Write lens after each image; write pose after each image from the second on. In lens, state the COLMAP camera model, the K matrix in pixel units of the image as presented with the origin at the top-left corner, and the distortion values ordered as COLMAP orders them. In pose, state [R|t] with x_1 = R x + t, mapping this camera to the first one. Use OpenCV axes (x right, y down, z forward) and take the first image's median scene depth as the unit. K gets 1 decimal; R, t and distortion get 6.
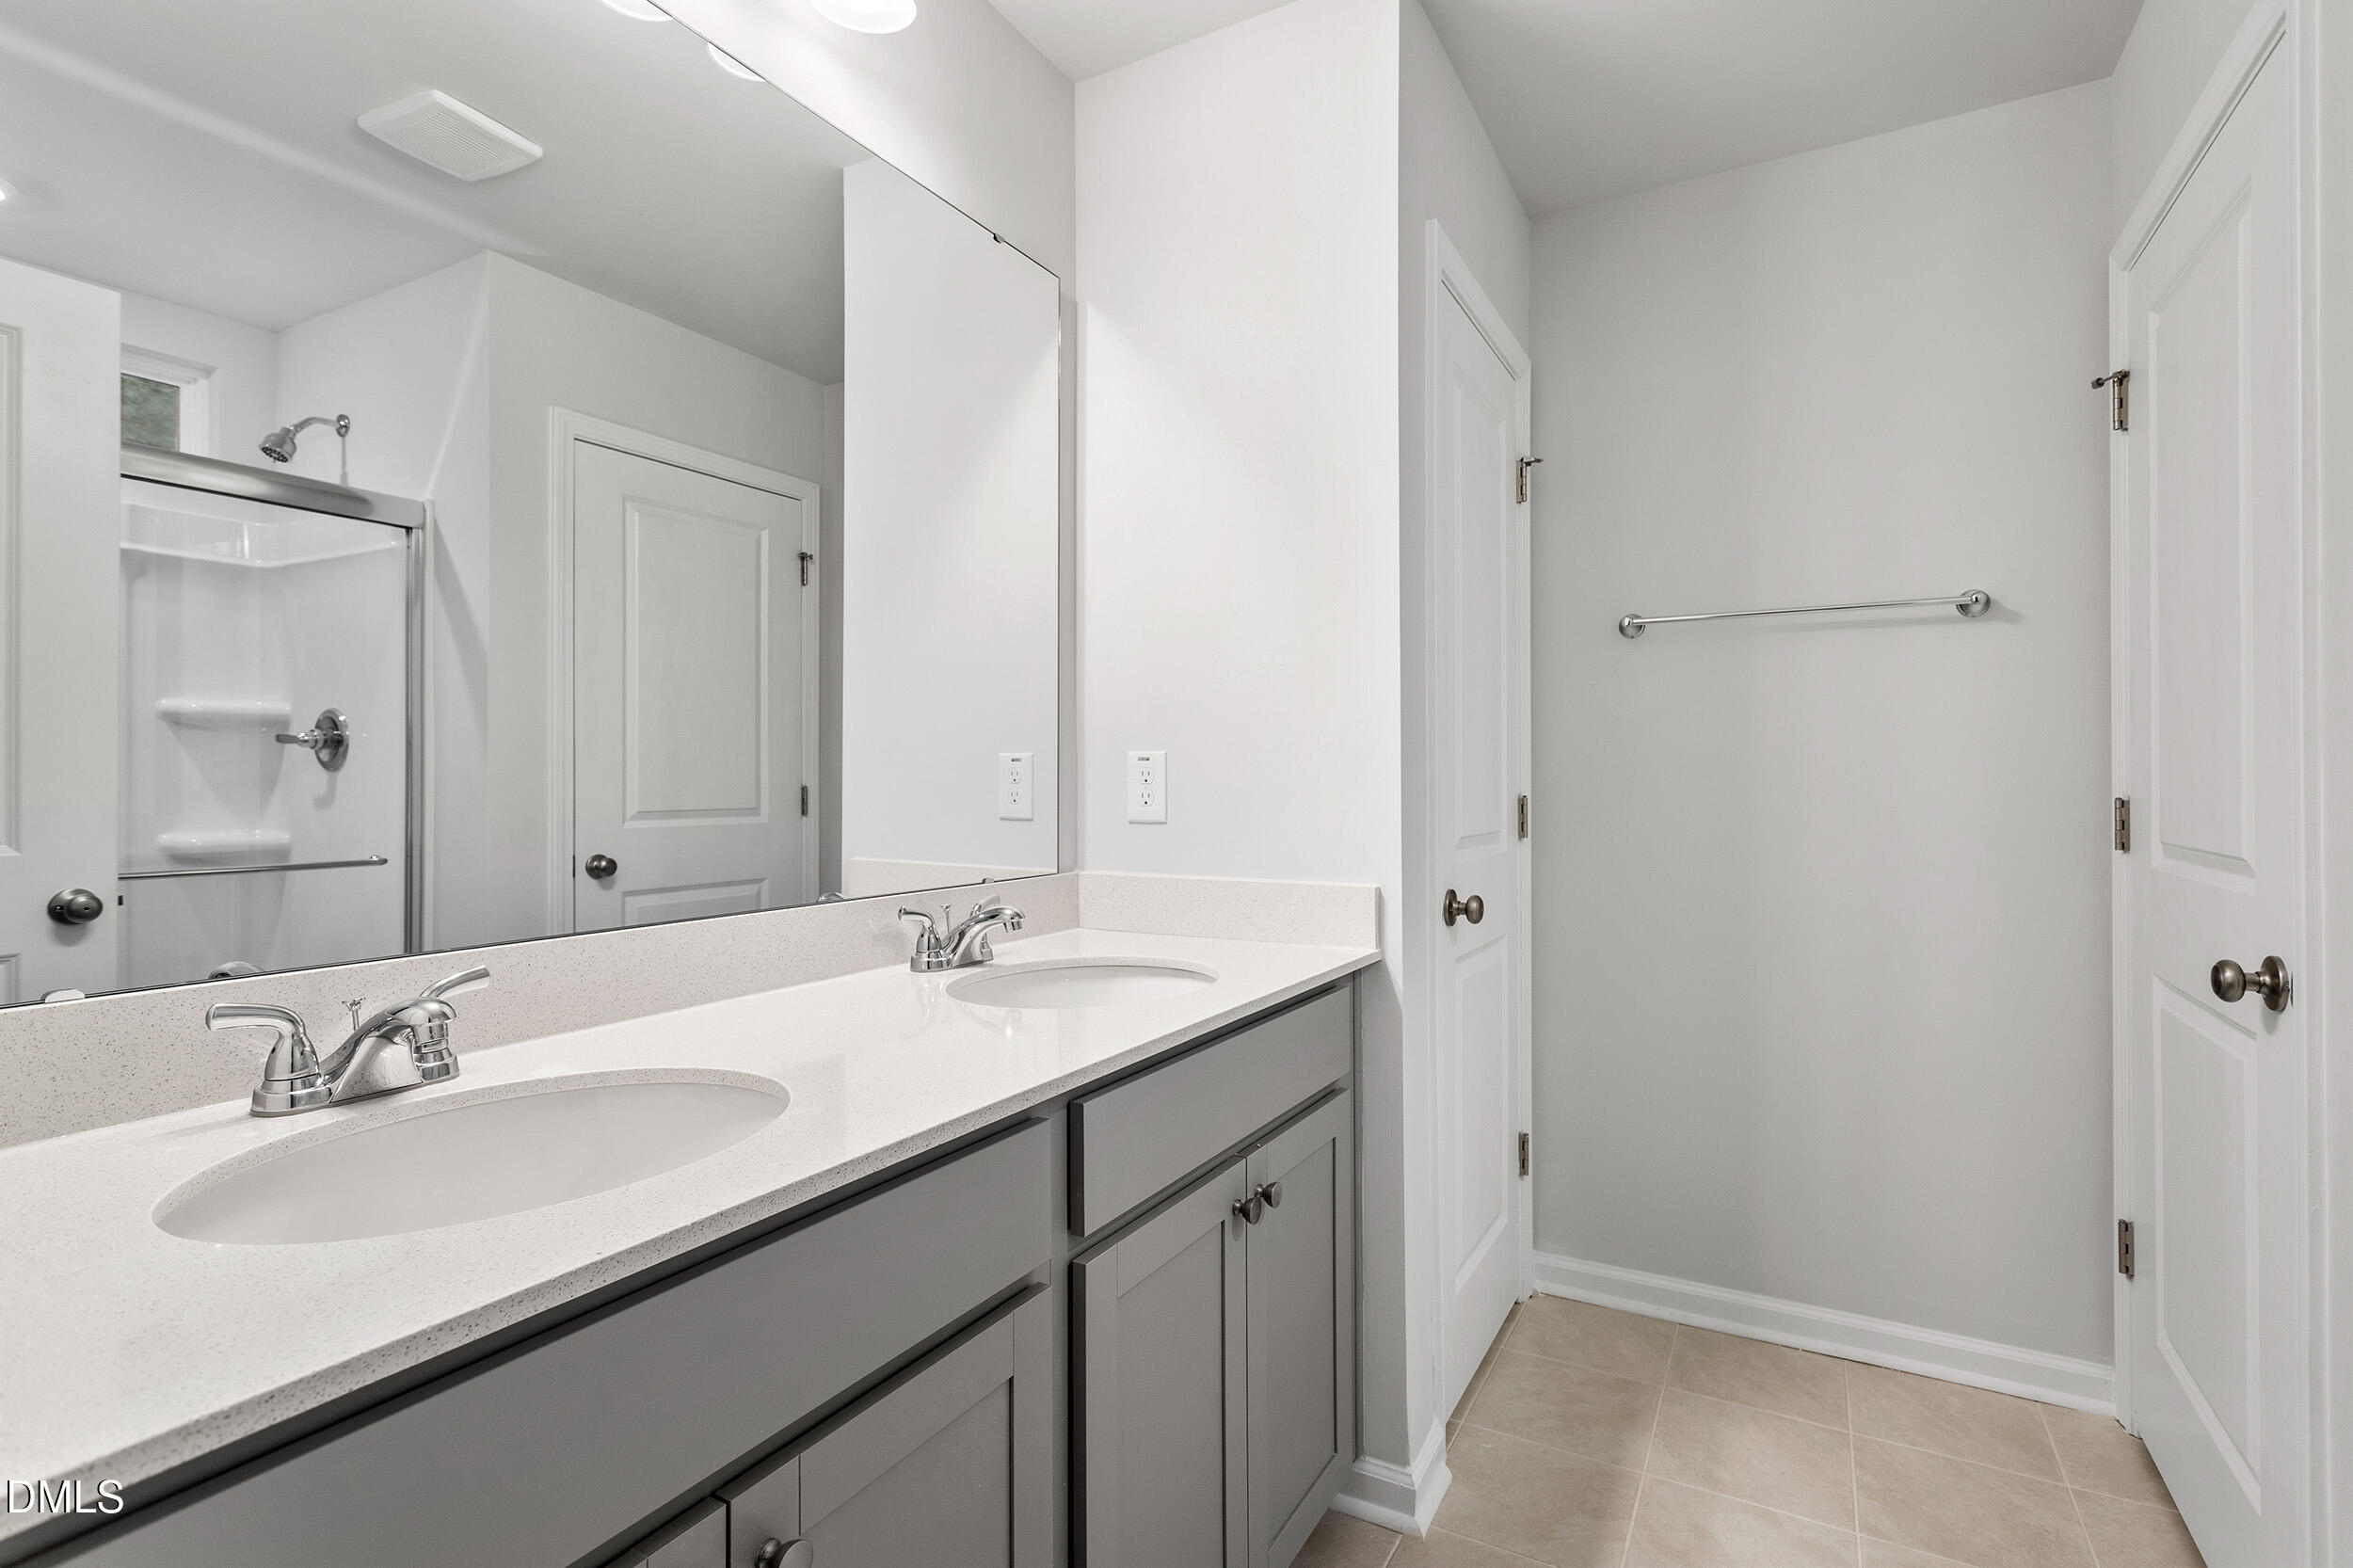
lens RADIAL K [[1126.2, 0, 1184.1], [0, 1126.2, 771.2], [0, 0, 1]] dist [0.007956, -0.001249]
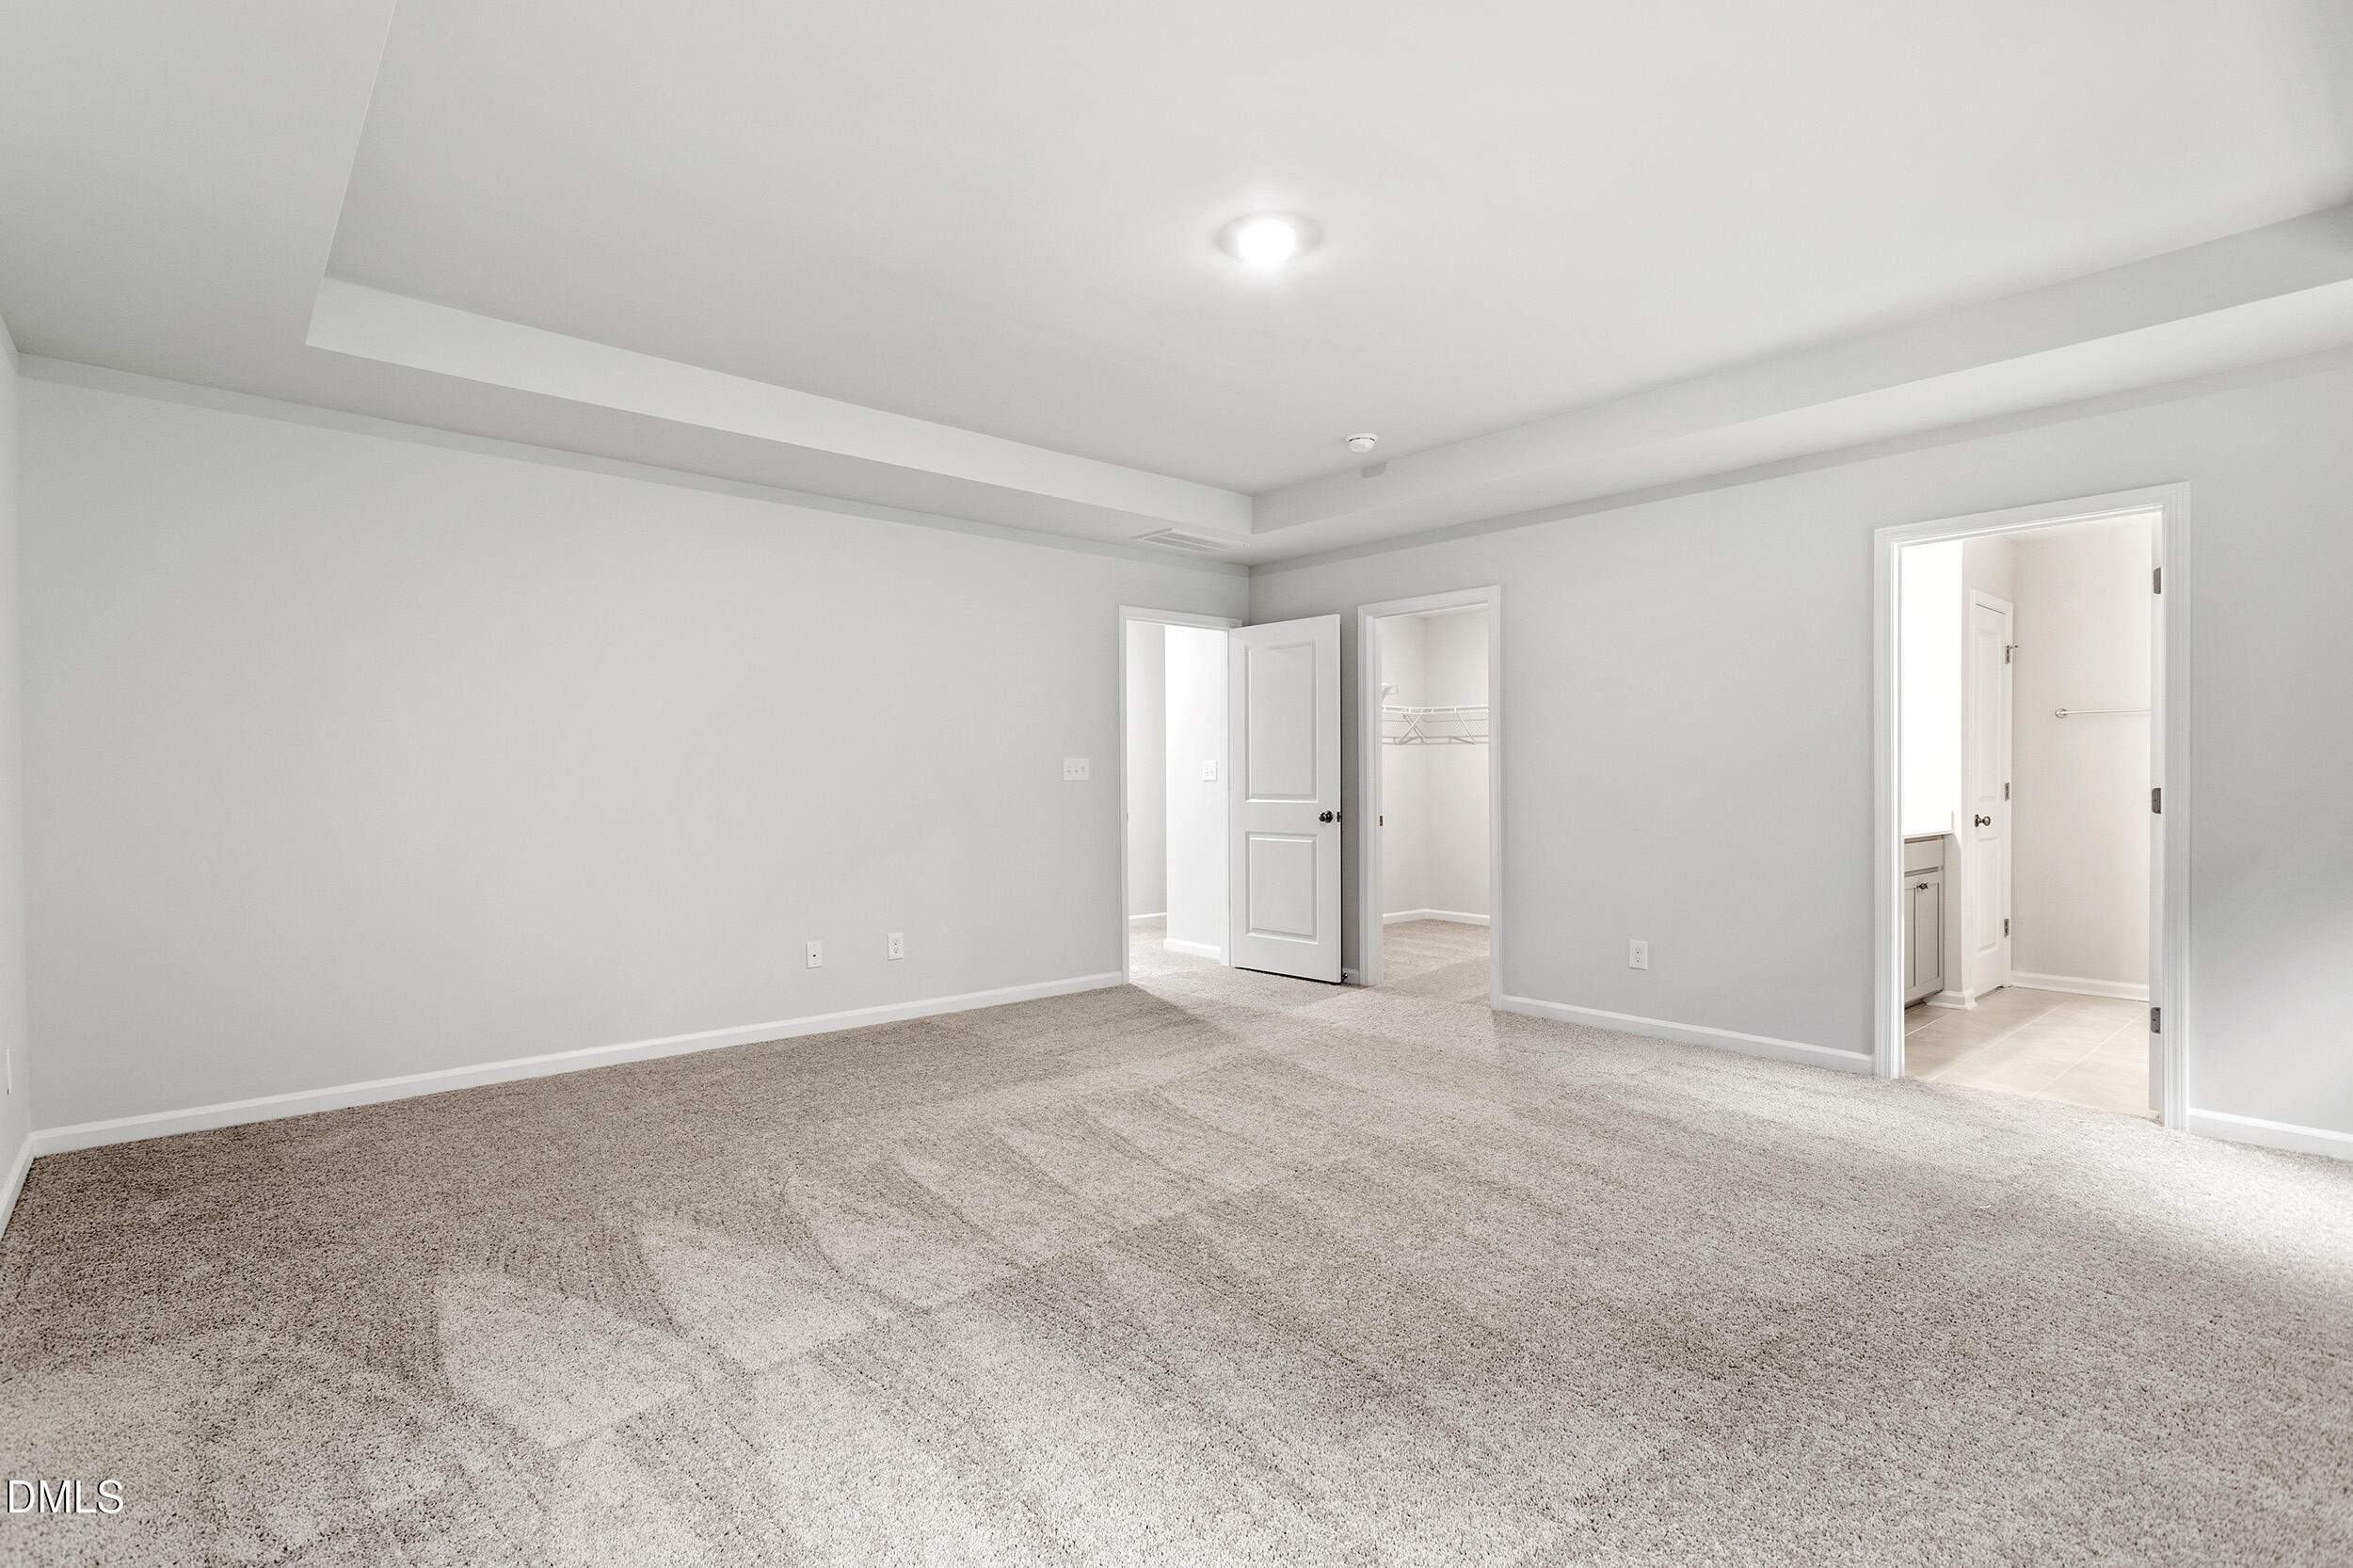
lens RADIAL K [[1126.2, 0, 1177.7], [0, 1126.2, 786.2], [0, 0, 1]] dist [0.007956, -0.001249]
pose [[0.941519, 0.006518, -0.336897, -0.684893], [-0.005538, 0.999977, 0.003870, 0.034356], [0.336914, -0.001778, 0.941534, -2.309237]]
